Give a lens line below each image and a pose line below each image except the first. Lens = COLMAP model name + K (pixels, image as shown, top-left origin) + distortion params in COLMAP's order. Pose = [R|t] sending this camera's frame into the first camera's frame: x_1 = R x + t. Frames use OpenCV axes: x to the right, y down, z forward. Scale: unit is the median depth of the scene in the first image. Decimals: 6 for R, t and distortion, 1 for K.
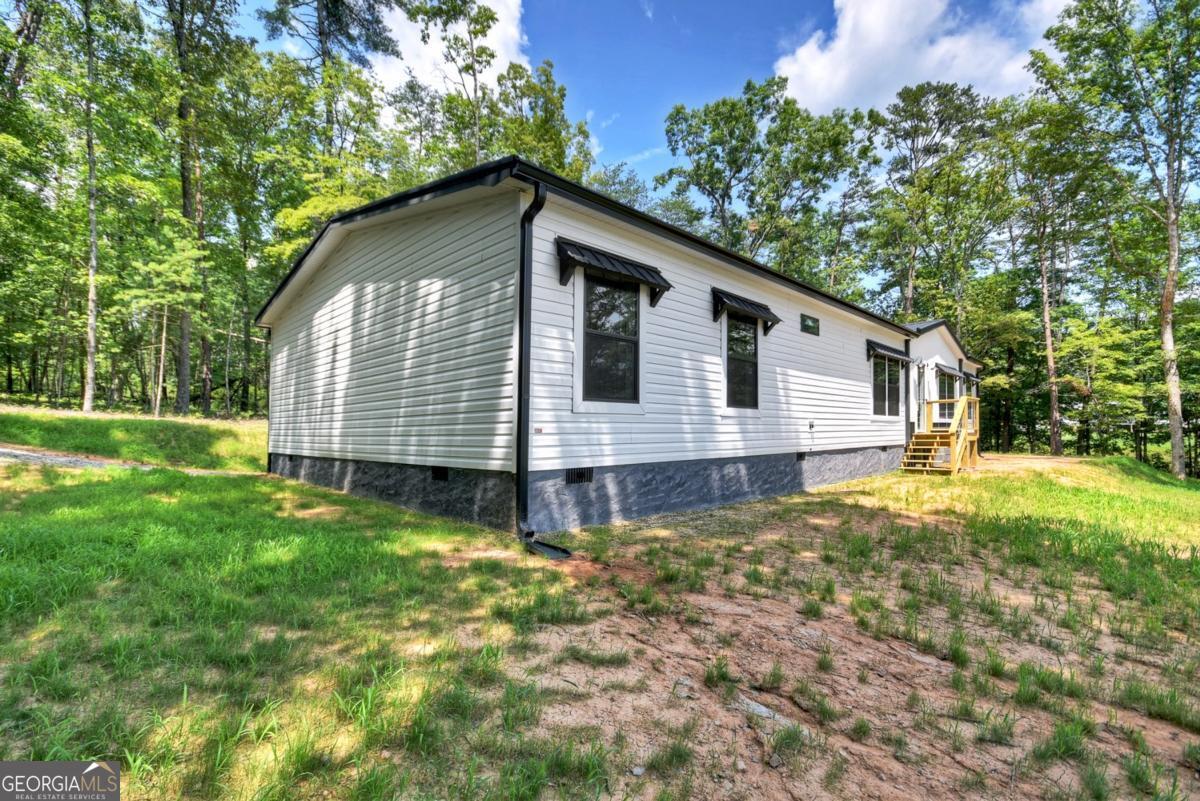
lens RADIAL K [[530.9, 0, 609.2], [0, 530.9, 411.8], [0, 0, 1]] dist [-0.003569, -0.000542]
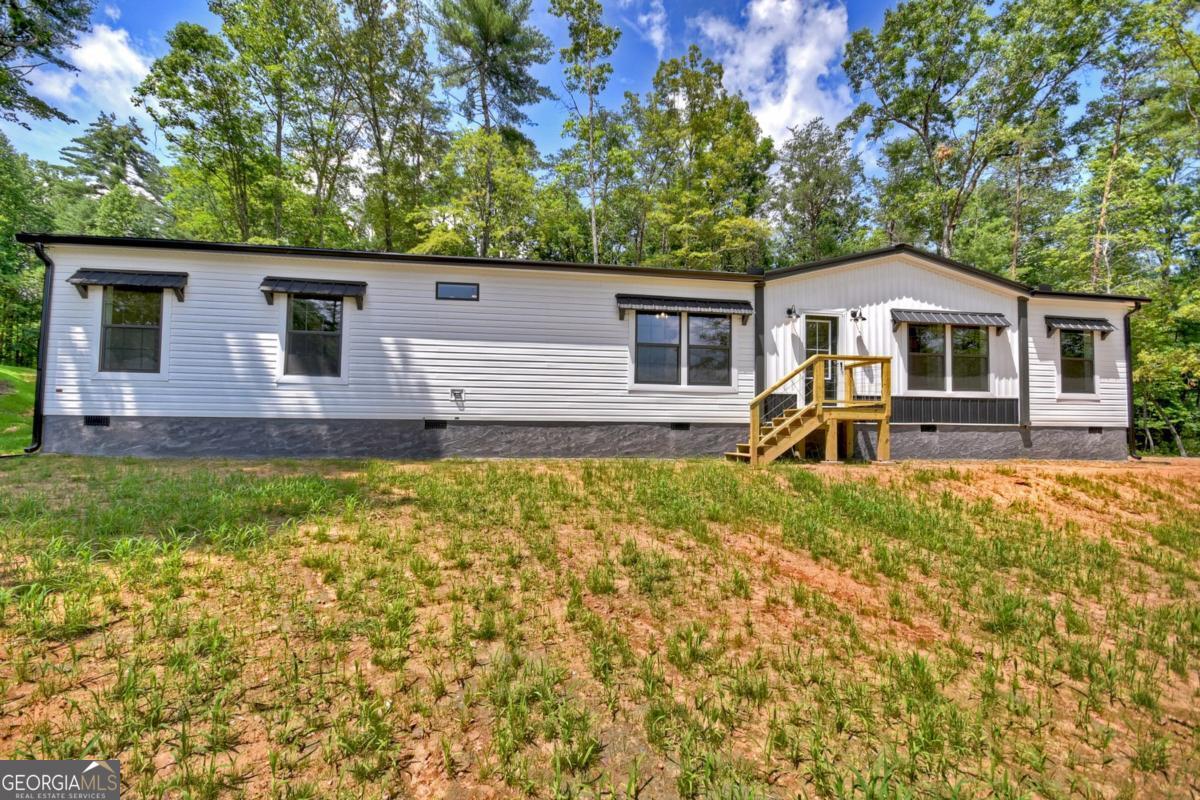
lens RADIAL K [[527.8, 0, 600.0], [0, 527.8, 400.0], [0, 0, 1]] dist [0.016671, -0.019047]
pose [[0.803726, -0.014606, -0.594821, 0.848474], [0.006098, 0.999848, -0.016311, 0.039869], [0.594969, 0.009482, 0.803693, 0.271404]]
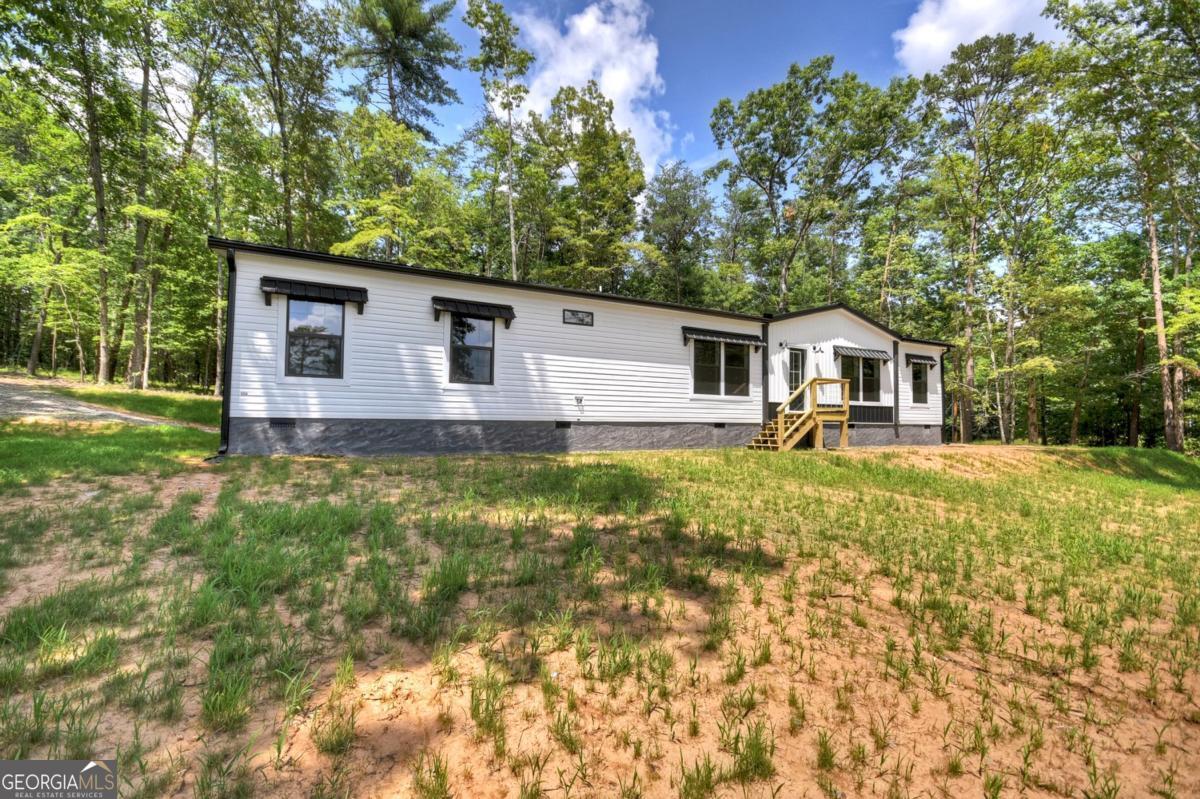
lens RADIAL K [[530.6, 0, 600.0], [0, 530.6, 399.5], [0, 0, 1]] dist [-0.008377, -0.000488]
pose [[0.959177, 0.001410, -0.282804, 0.560041], [-0.004148, 0.999950, -0.009085, 0.025610], [0.282777, 0.009887, 0.959135, -0.111636]]
